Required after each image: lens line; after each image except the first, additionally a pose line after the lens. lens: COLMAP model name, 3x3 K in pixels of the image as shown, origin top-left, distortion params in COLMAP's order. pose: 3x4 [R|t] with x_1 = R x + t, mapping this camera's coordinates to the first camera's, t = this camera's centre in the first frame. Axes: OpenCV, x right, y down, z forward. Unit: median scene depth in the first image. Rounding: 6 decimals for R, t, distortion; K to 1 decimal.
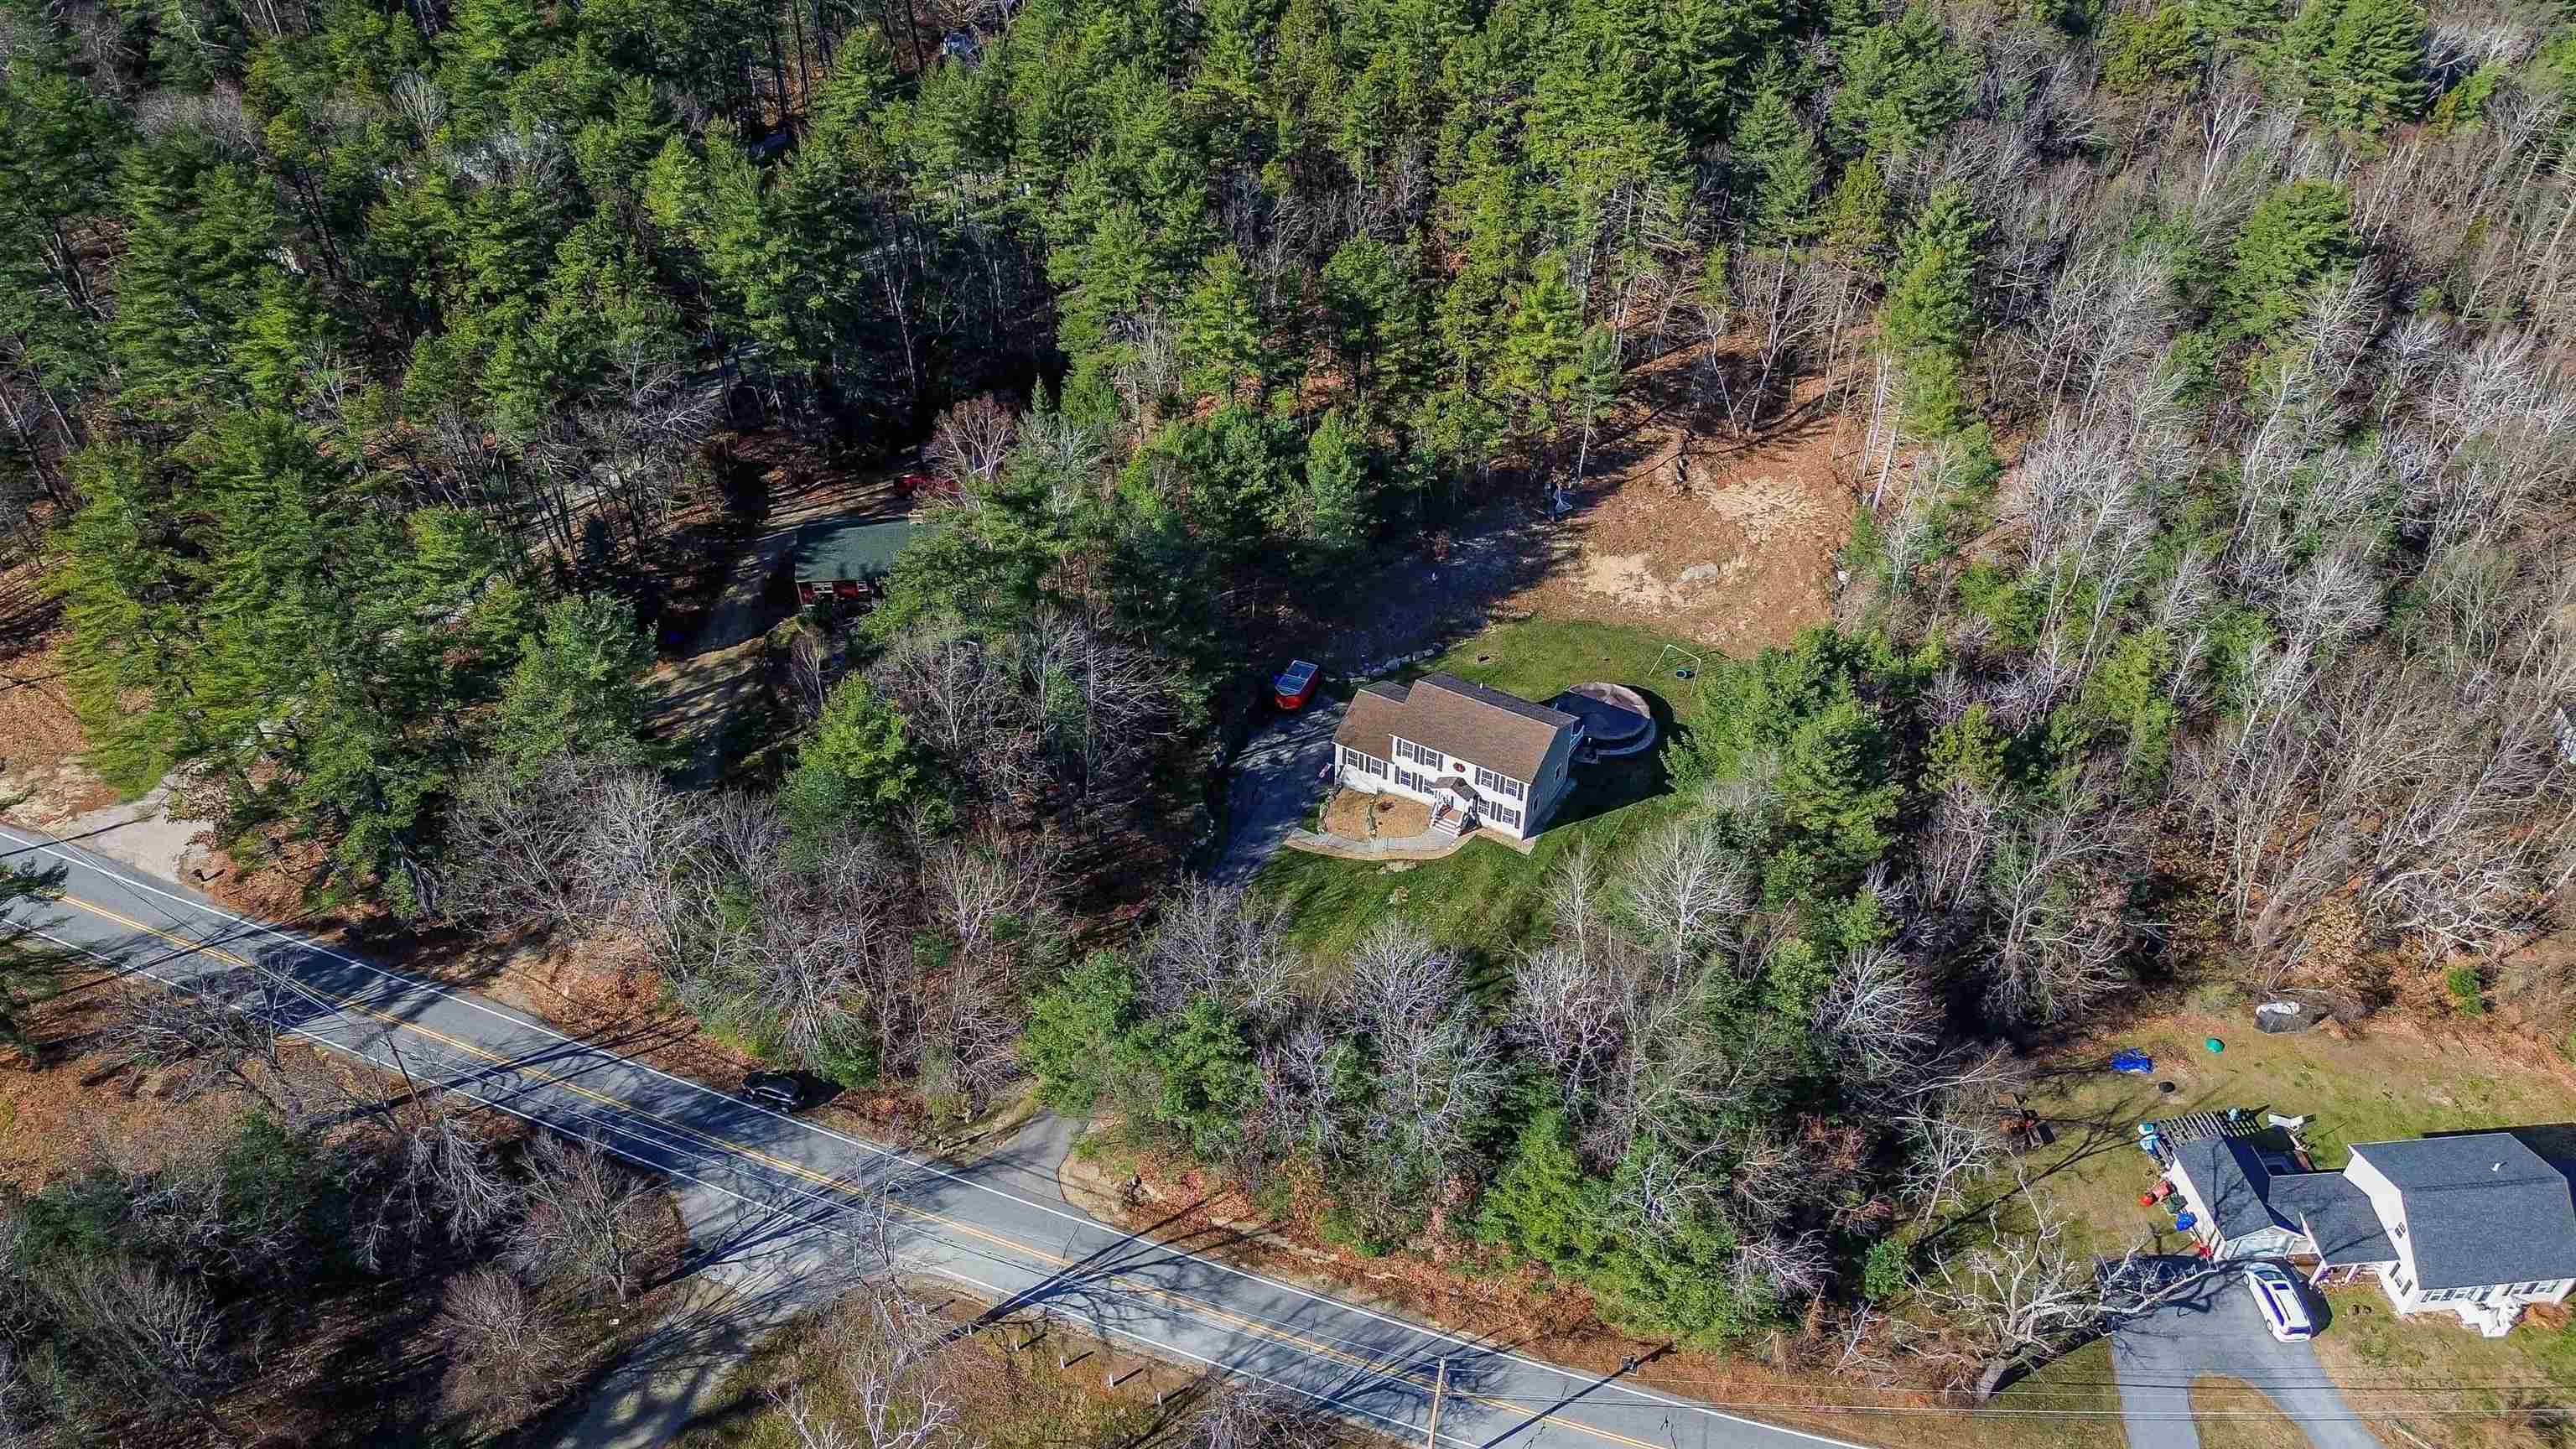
lens RADIAL K [[1828.5, 0, 1288.0], [0, 1828.5, 724.5], [0, 0, 1]] dist [0.167780, -0.209140]
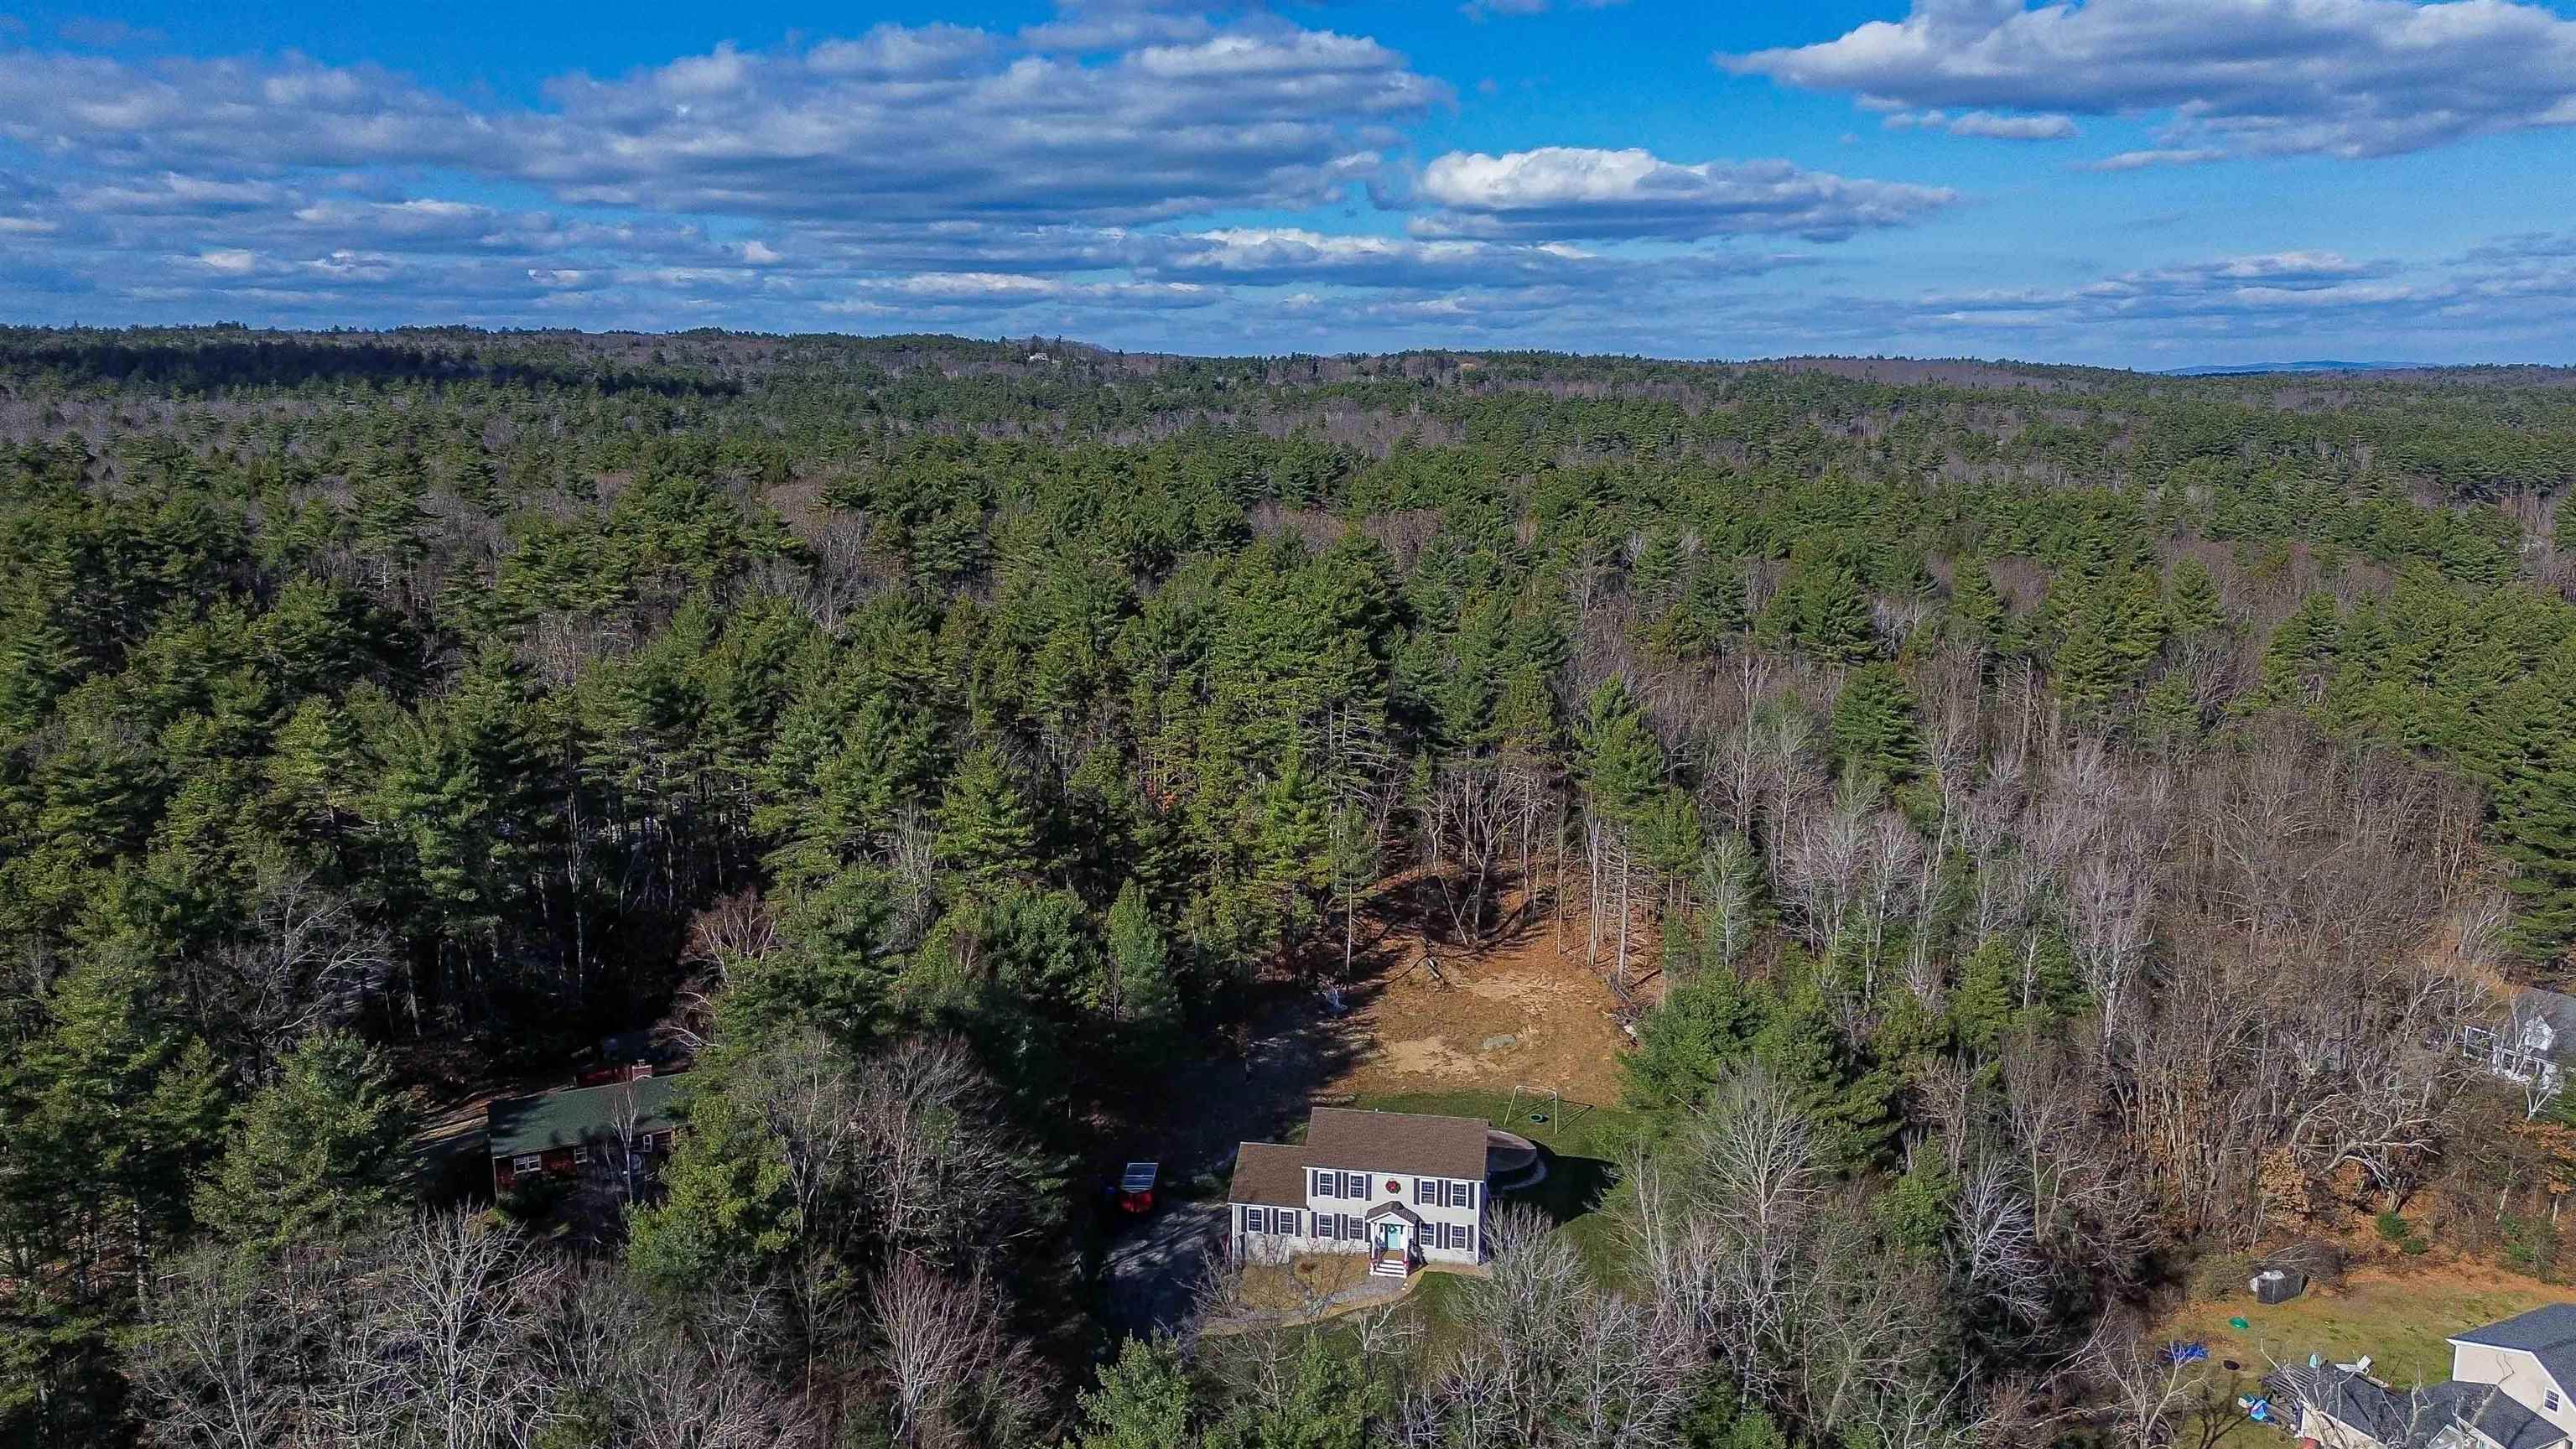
lens RADIAL K [[1812.3, 0, 1288.0], [0, 1812.3, 724.5], [0, 0, 1]] dist [0.108563, -0.095915]
pose [[0.937929, -0.067900, 0.340117, -0.204431], [0.223543, 0.868130, -0.443147, 0.182174], [-0.265176, 0.491671, 0.829422, 0.181280]]
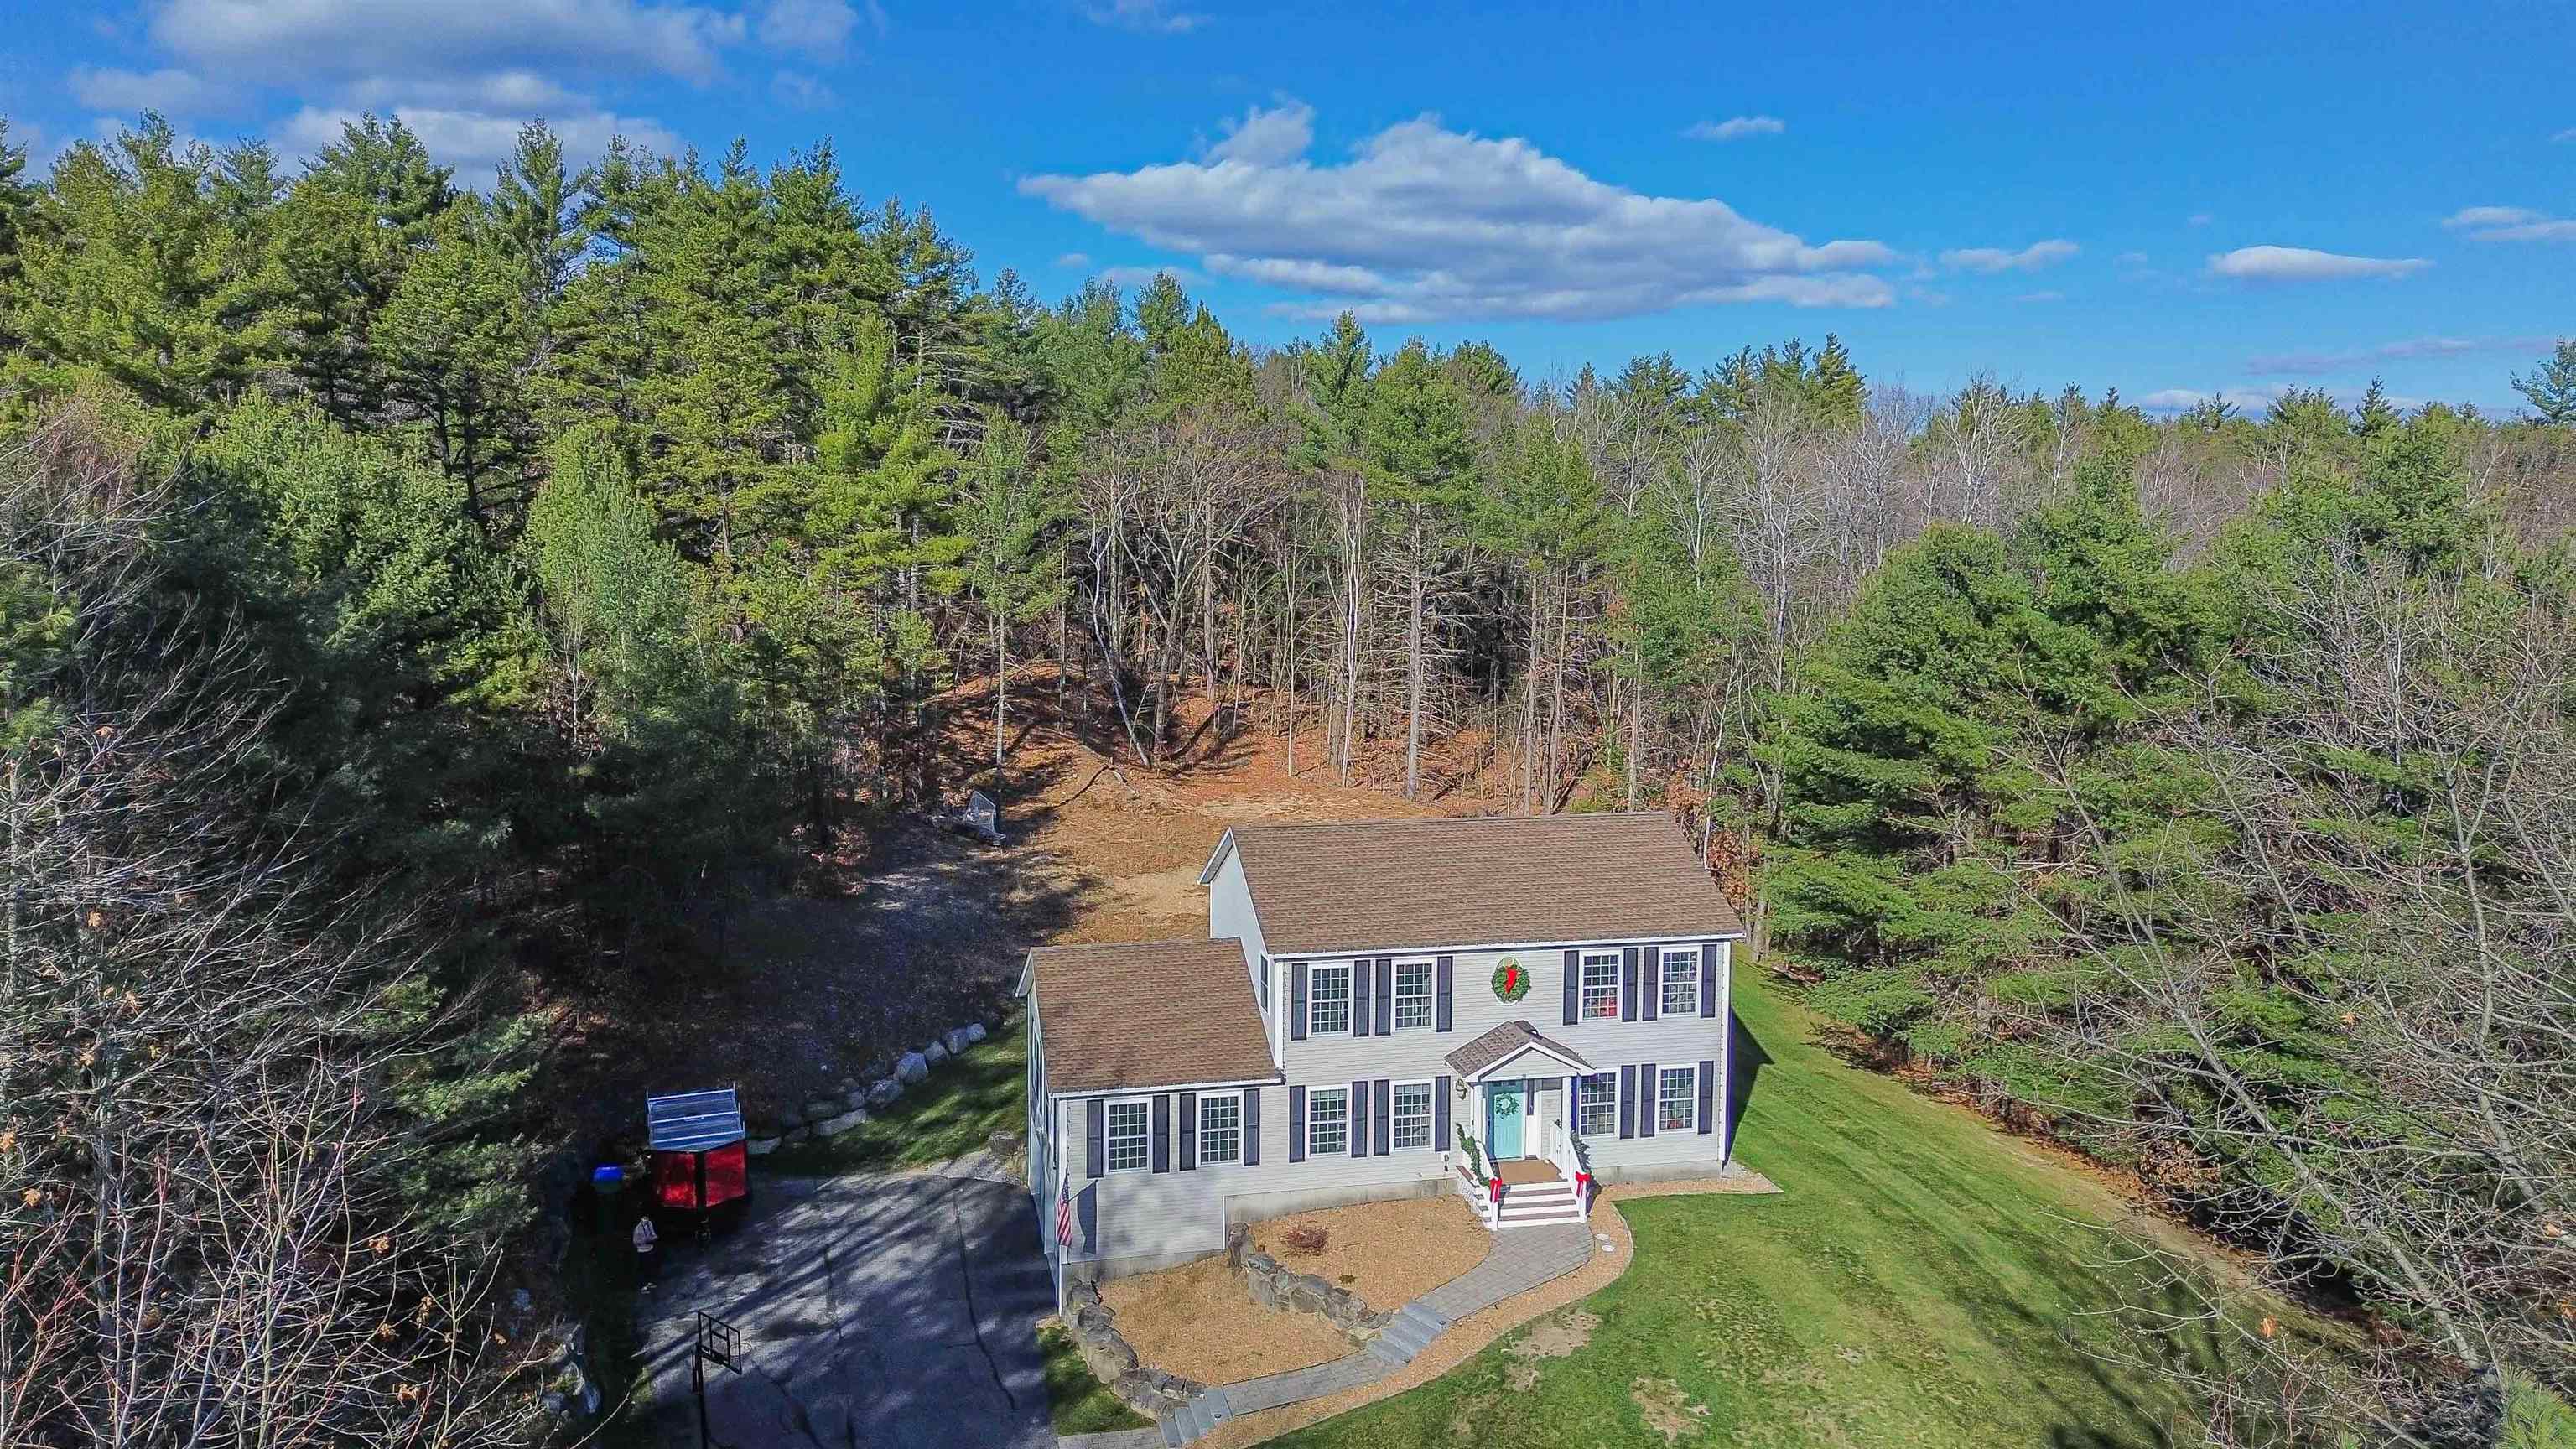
lens RADIAL K [[1815.9, 0, 1288.0], [0, 1815.9, 724.5], [0, 0, 1]] dist [0.160304, -0.309576]
pose [[0.734956, -0.077962, 0.673618, -0.125876], [0.433945, 0.817411, -0.378855, 0.079914], [-0.521087, 0.570755, 0.634592, 0.718224]]
